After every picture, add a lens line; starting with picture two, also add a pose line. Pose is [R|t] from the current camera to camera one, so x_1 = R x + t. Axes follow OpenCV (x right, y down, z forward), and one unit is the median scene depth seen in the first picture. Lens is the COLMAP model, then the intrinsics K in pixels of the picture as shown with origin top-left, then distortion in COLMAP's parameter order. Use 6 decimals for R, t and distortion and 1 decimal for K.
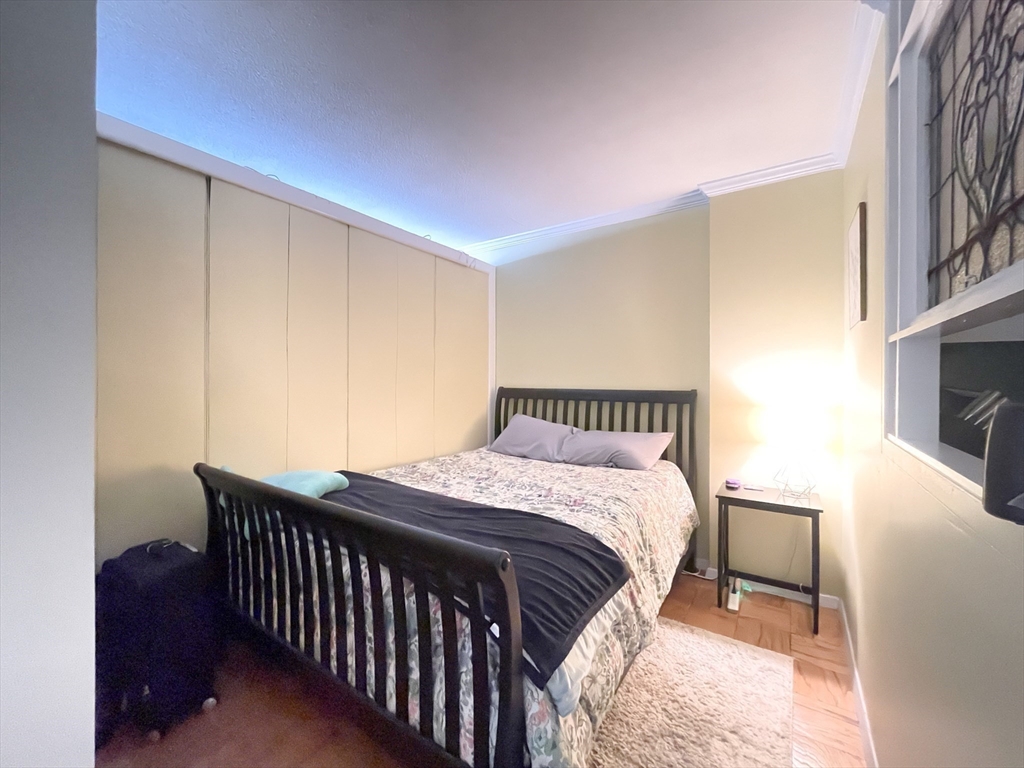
lens RADIAL K [[415.7, 0, 513.9], [0, 415.7, 392.2], [0, 0, 1]] dist [-0.001592, -0.000178]
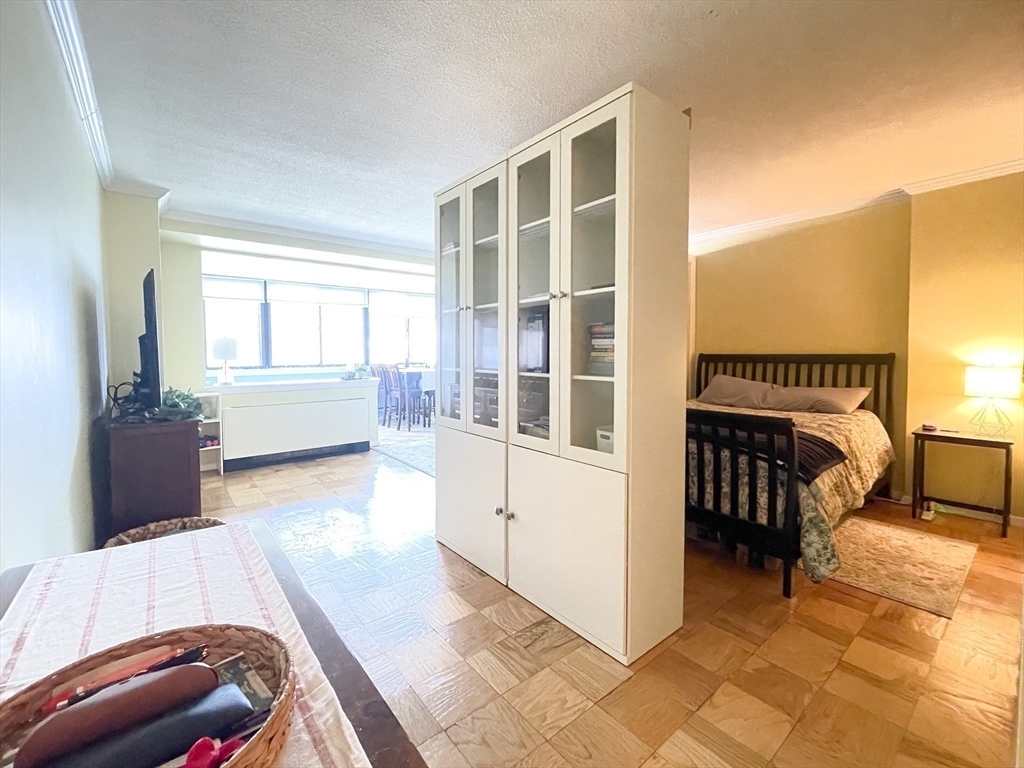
lens RADIAL K [[419.8, 0, 510.0], [0, 419.8, 373.1], [0, 0, 1]] dist [-0.000921, -0.000340]
pose [[0.949258, 0.007045, -0.314418, -0.281024], [0.000420, 0.999720, 0.023665, 0.026961], [0.314497, -0.022596, 0.948989, -0.602050]]
